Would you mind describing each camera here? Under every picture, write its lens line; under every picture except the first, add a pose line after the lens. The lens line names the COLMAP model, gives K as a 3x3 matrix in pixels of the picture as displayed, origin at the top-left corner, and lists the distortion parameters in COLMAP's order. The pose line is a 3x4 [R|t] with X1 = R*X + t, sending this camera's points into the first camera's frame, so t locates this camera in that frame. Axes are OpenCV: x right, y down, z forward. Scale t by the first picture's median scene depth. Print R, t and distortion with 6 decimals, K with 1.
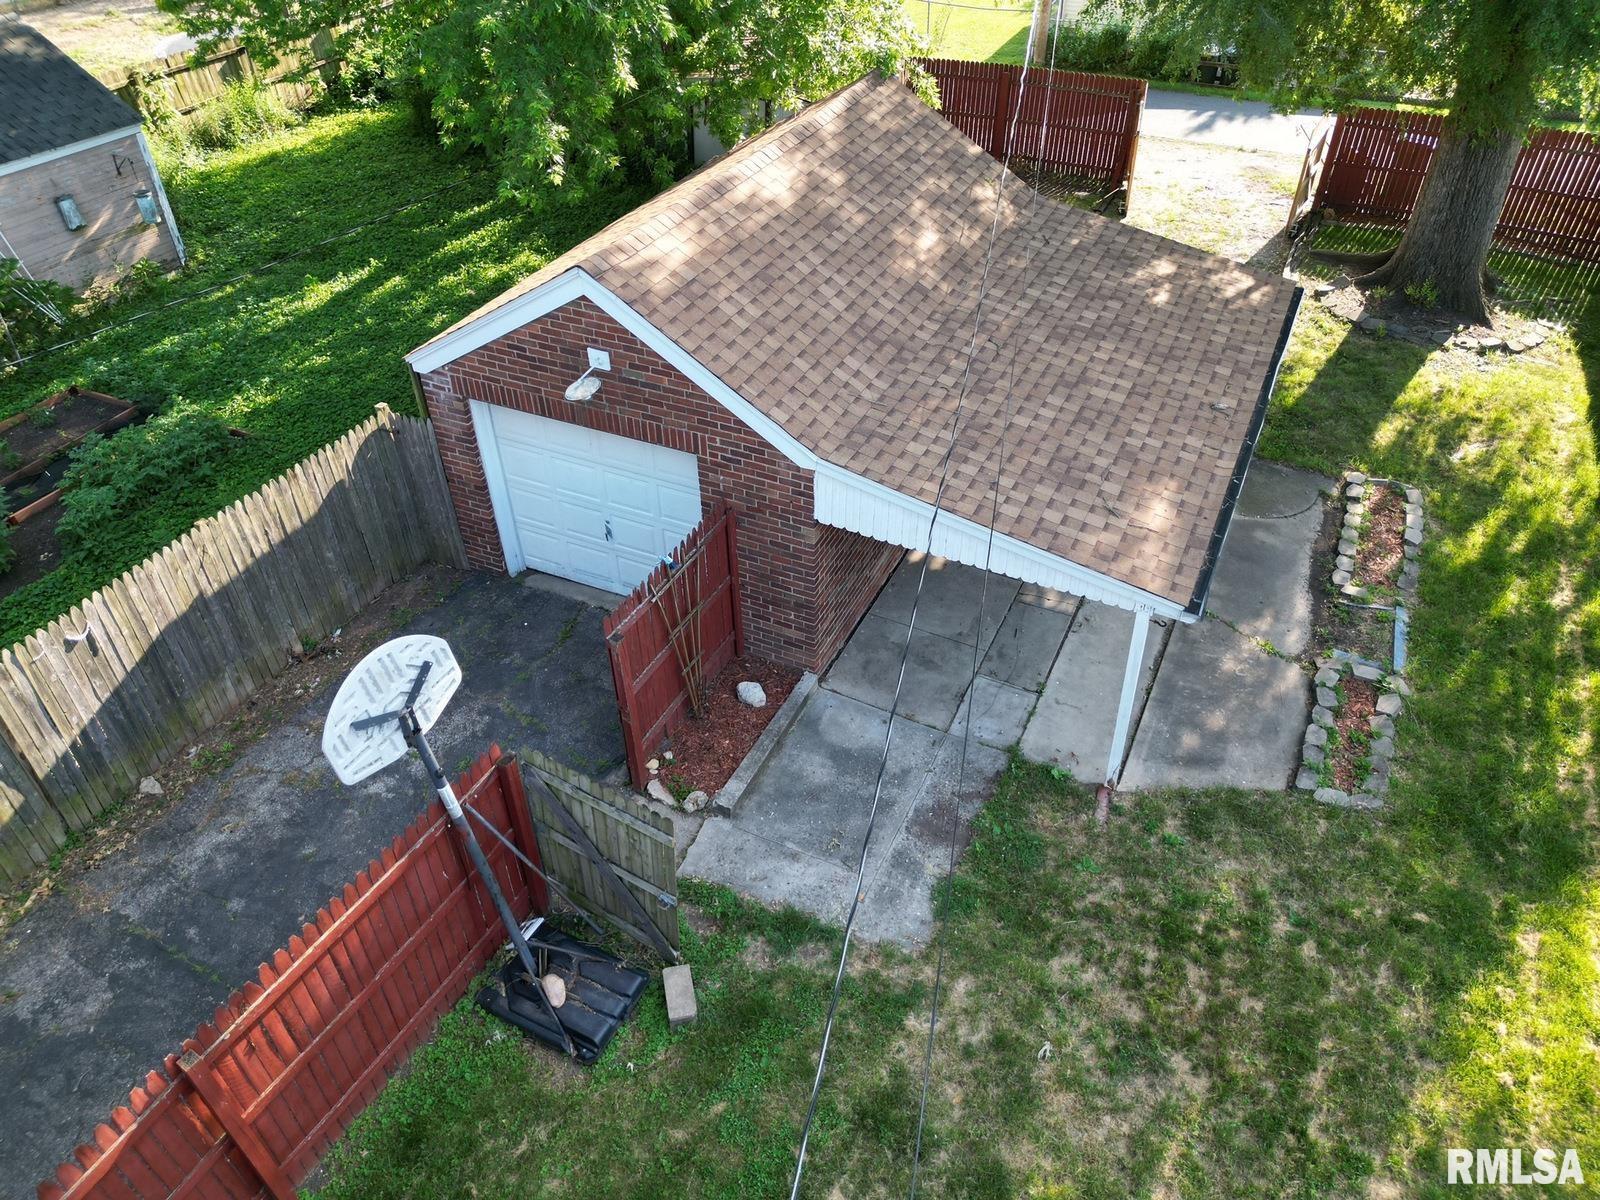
lens RADIAL K [[1128.8, 0, 800.0], [0, 1128.8, 600.0], [0, 0, 1]] dist [0.063347, -0.059190]
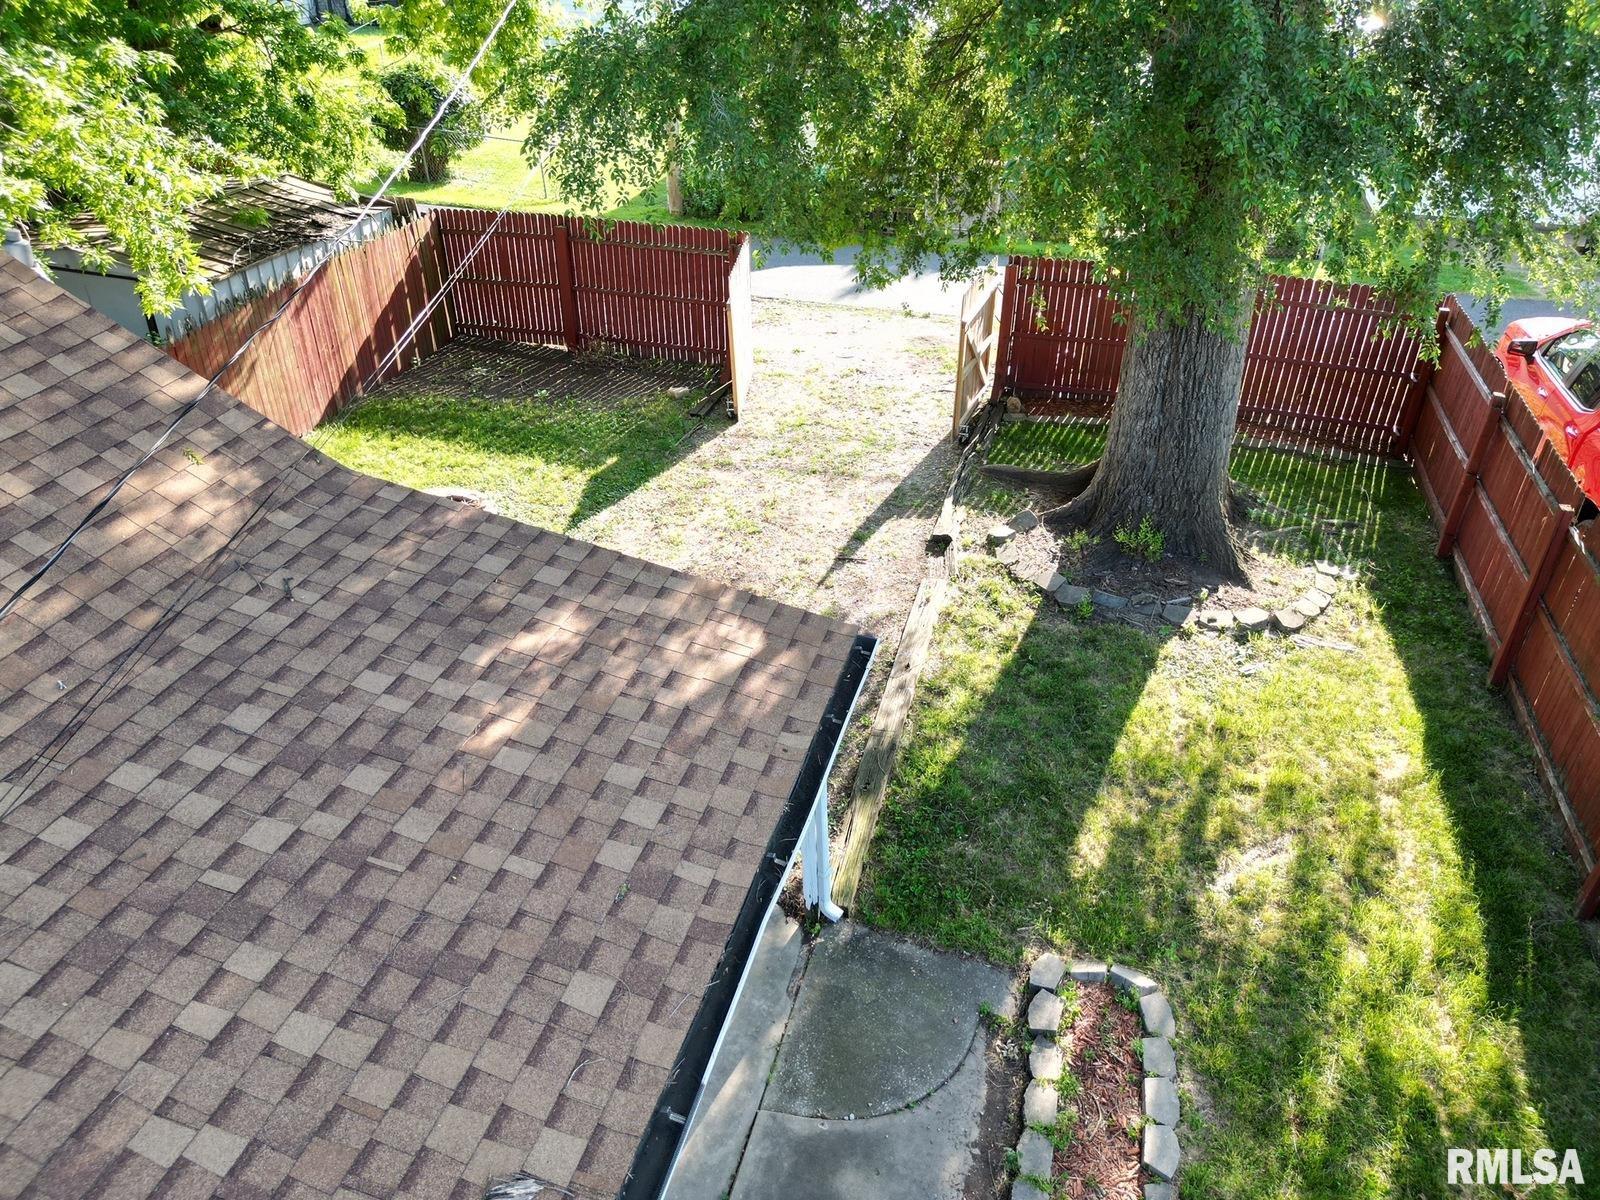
lens RADIAL K [[1128.8, 0, 800.0], [0, 1128.8, 600.0], [0, 0, 1]] dist [0.063347, -0.059190]
pose [[0.985996, -0.086170, 0.142782, 0.264601], [0.101971, 0.988983, -0.107306, -0.186302], [-0.131962, 0.120363, 0.983920, 0.410857]]
